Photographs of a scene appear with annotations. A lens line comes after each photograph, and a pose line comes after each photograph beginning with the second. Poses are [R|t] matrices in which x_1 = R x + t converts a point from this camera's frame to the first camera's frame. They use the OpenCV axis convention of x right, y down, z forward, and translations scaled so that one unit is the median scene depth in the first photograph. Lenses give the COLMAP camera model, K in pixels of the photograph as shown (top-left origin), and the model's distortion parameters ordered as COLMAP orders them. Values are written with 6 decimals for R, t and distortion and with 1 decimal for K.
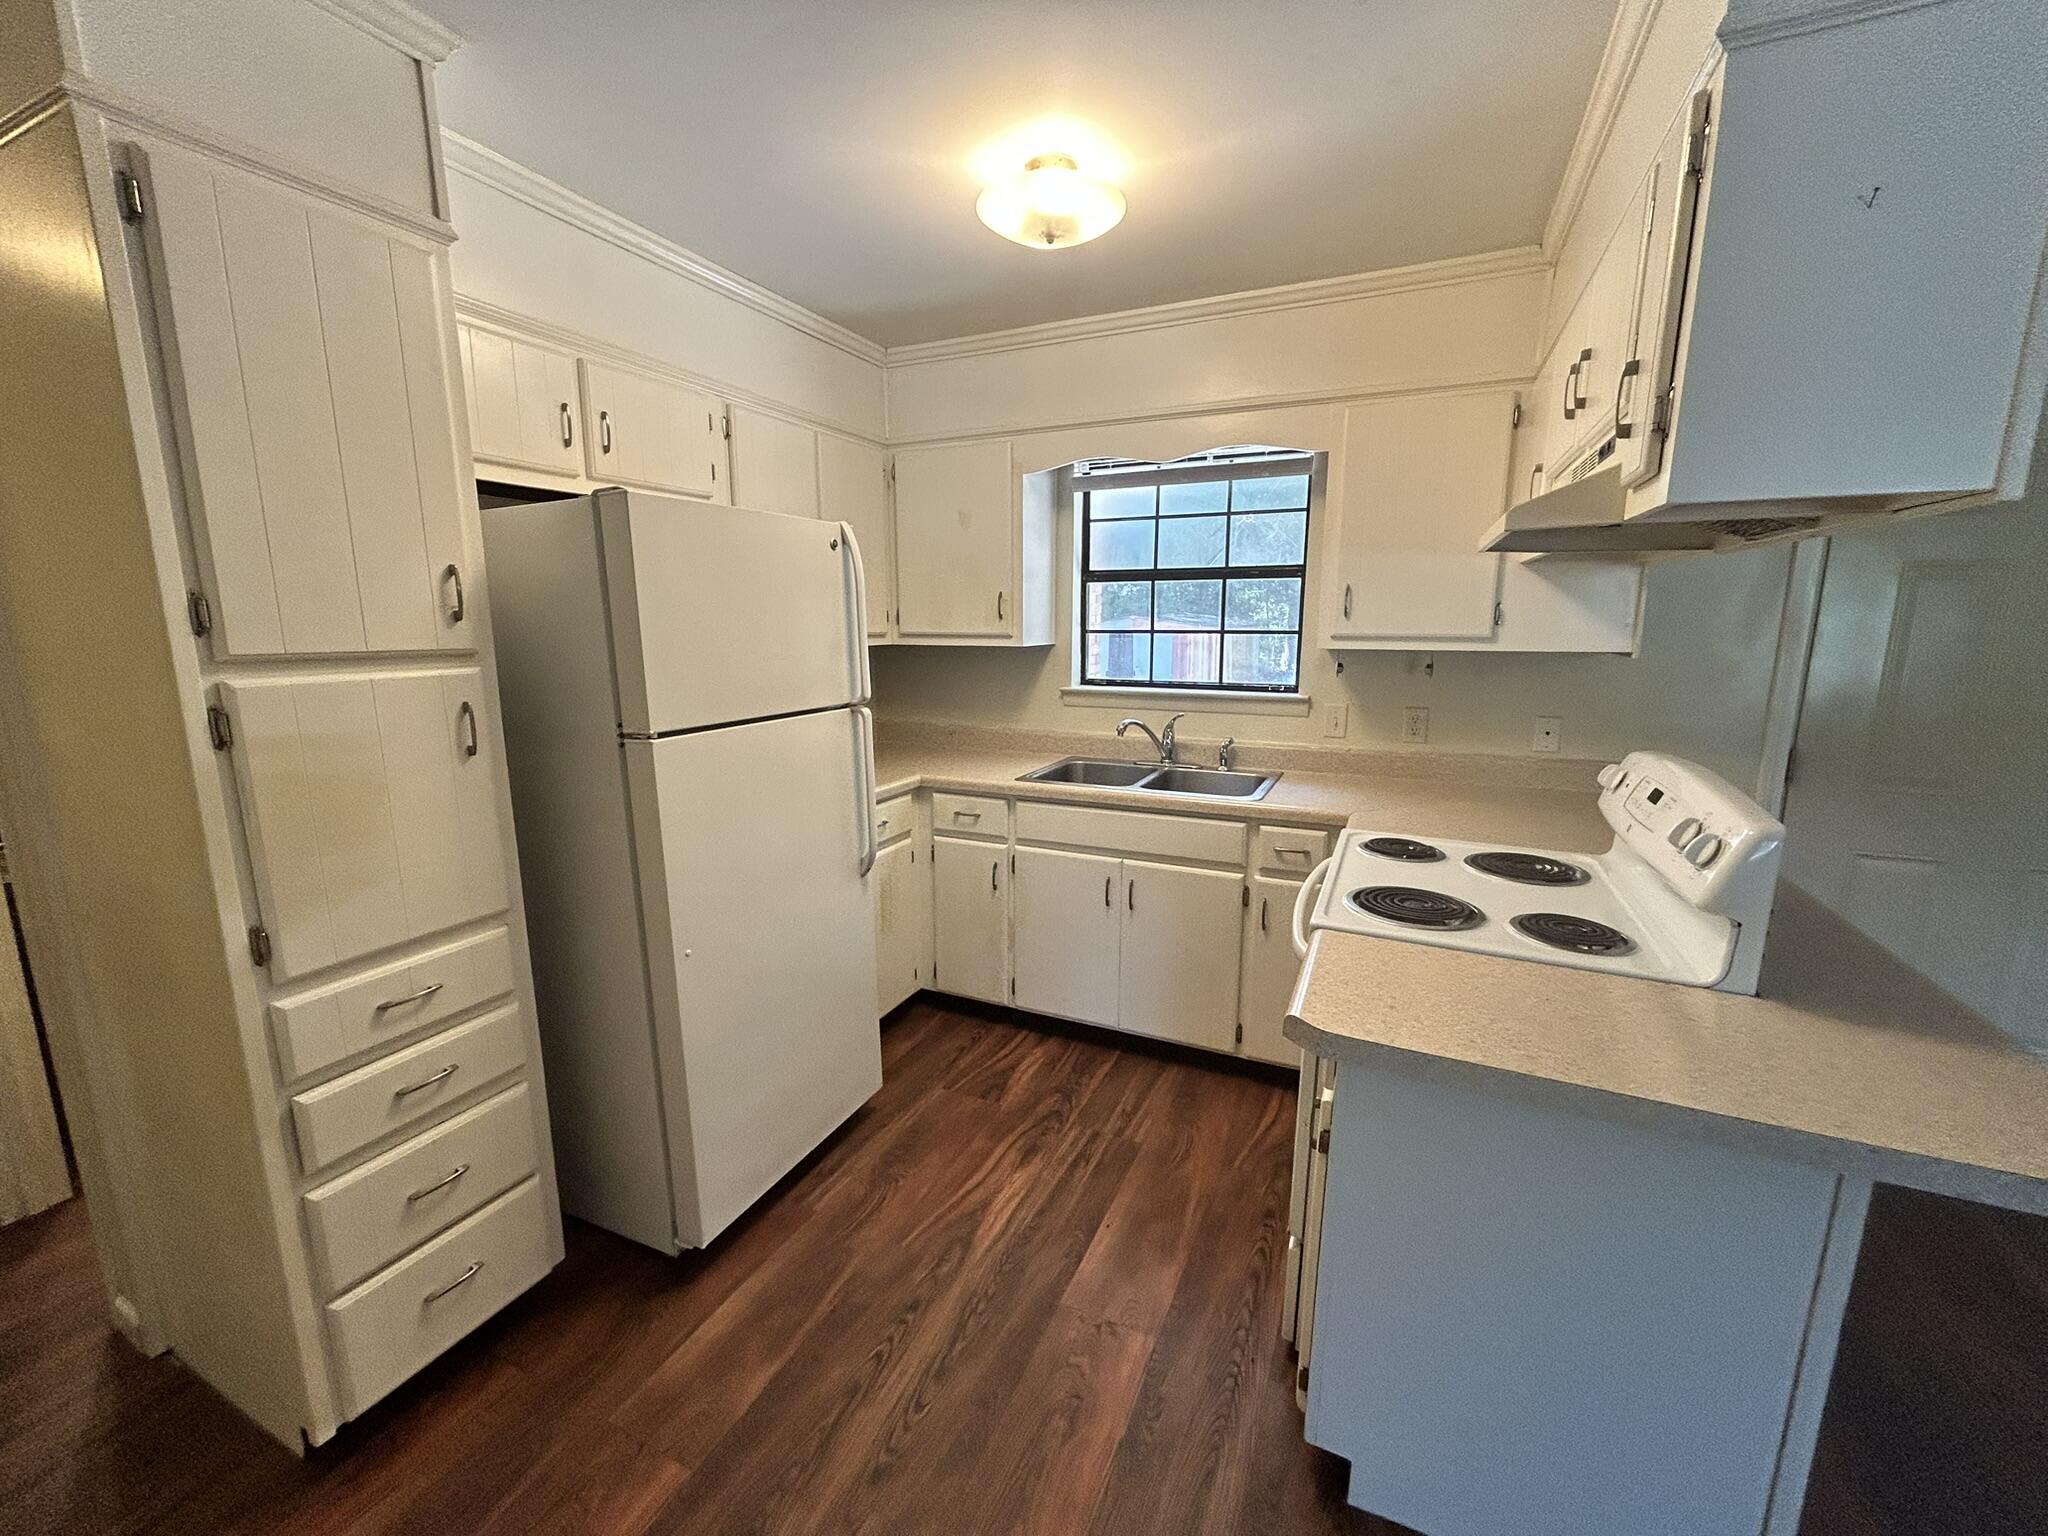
lens RADIAL K [[845.0, 0, 1017.4], [0, 845.0, 768.1], [0, 0, 1]] dist [0.002392, 0.000156]
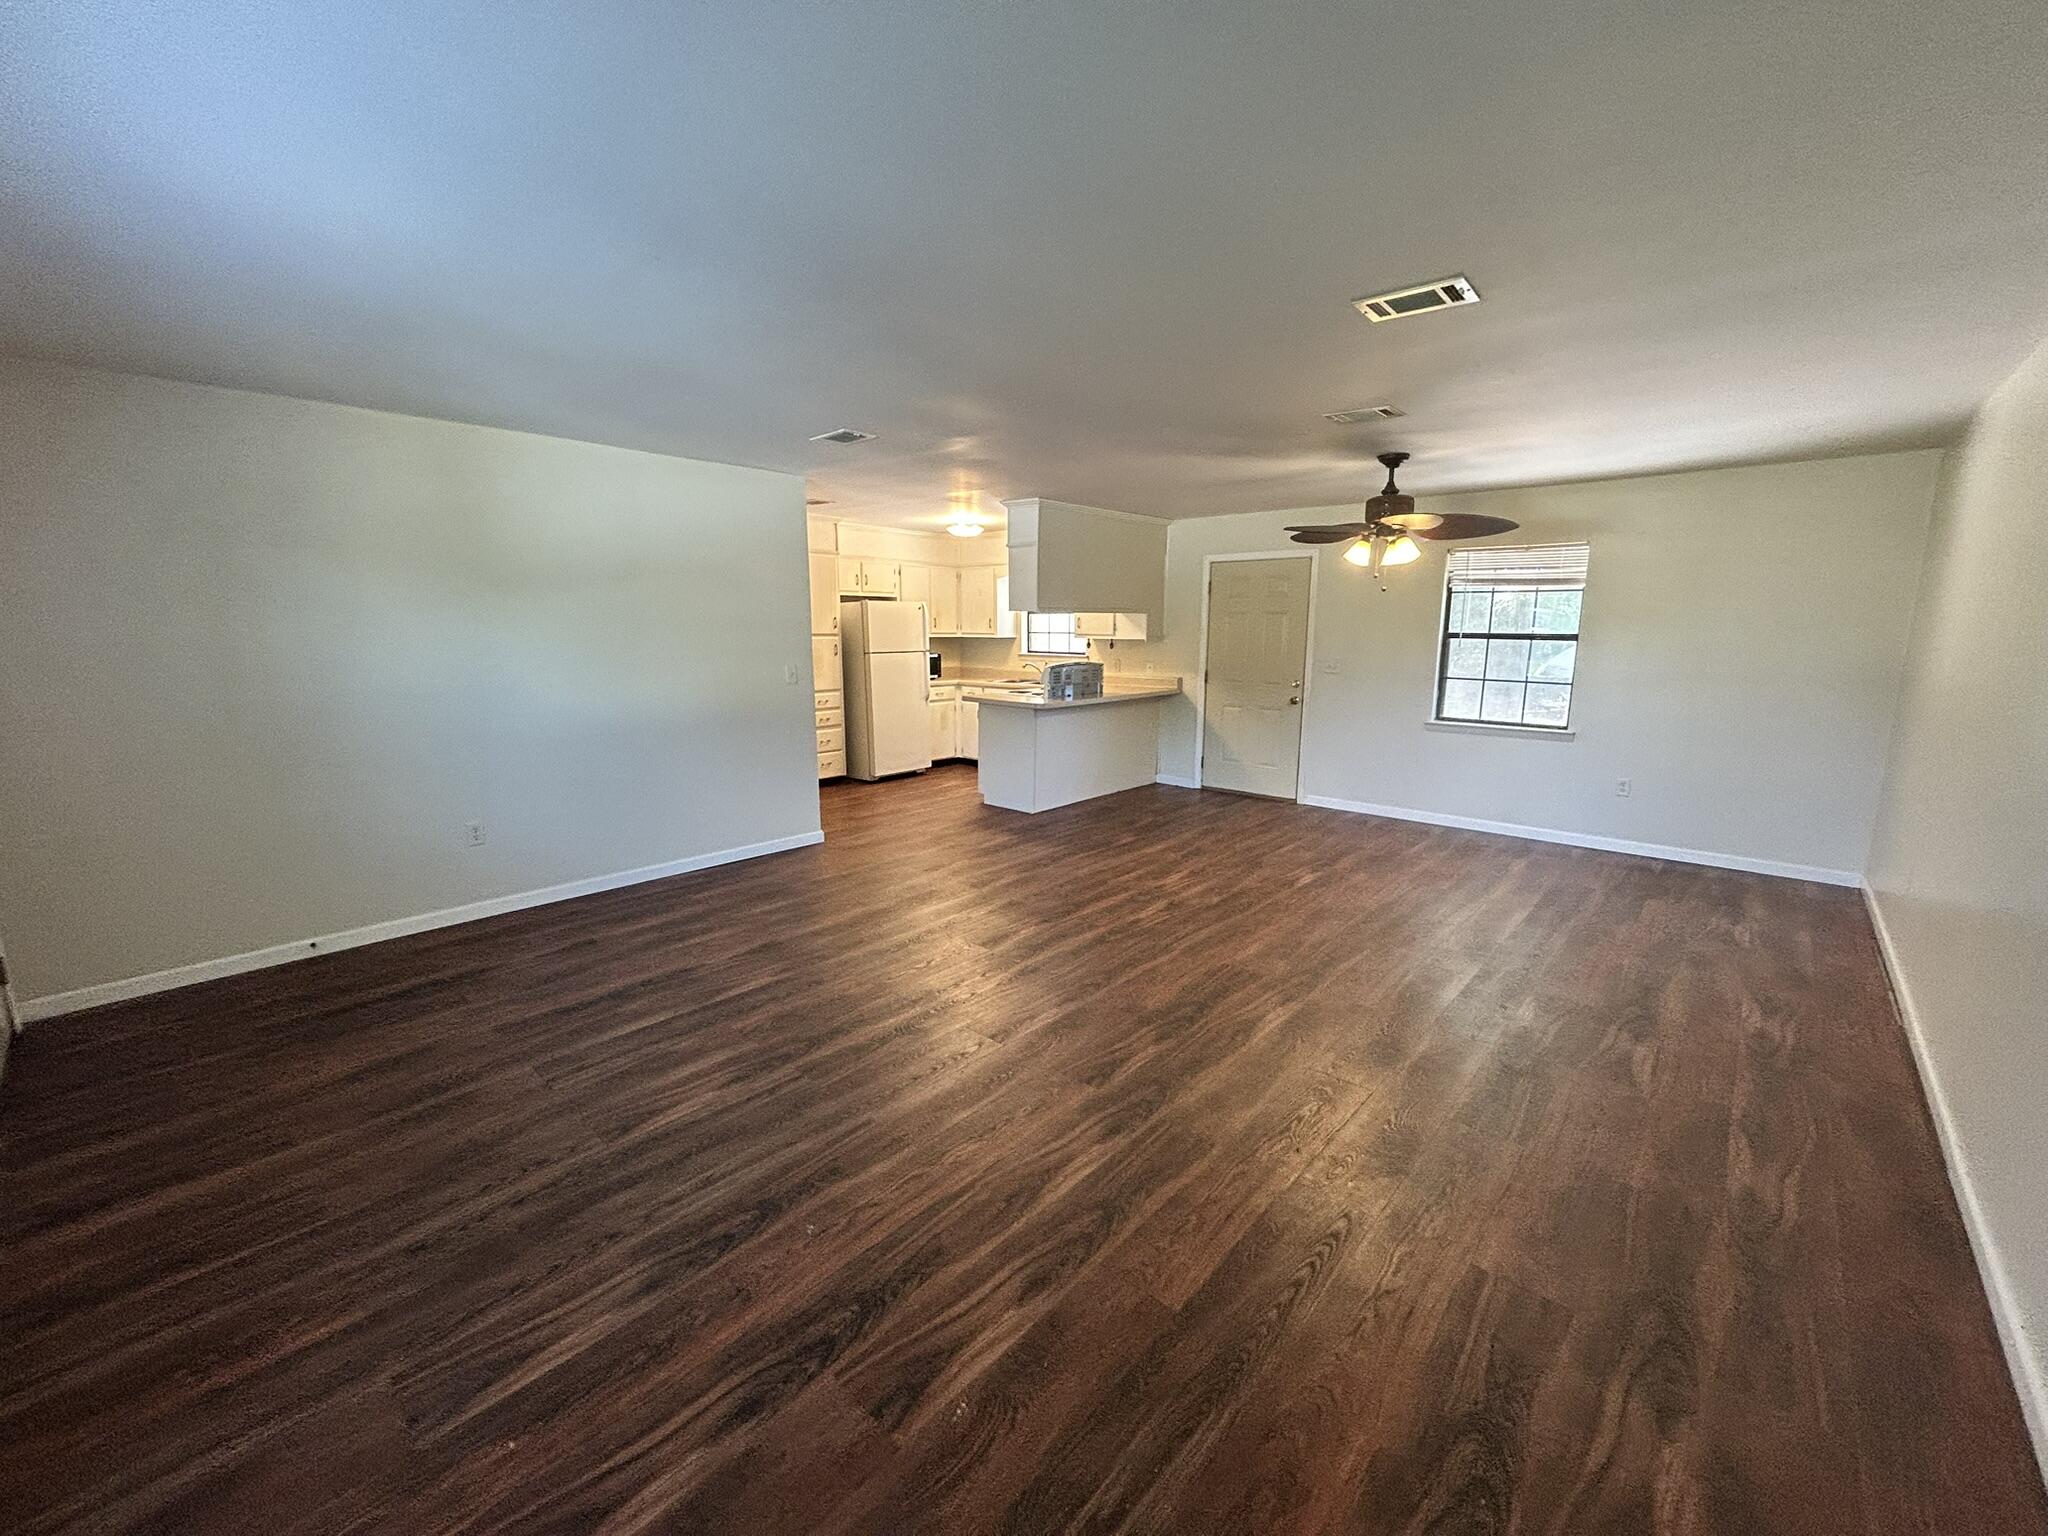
lens RADIAL K [[845.0, 0, 1026.8], [0, 845.0, 775.0], [0, 0, 1]] dist [0.002392, 0.000156]
pose [[0.961265, 0.056161, -0.269843, 1.330187], [-0.055119, 0.998414, 0.011445, 0.419822], [0.270058, 0.003871, 0.962836, -2.558485]]
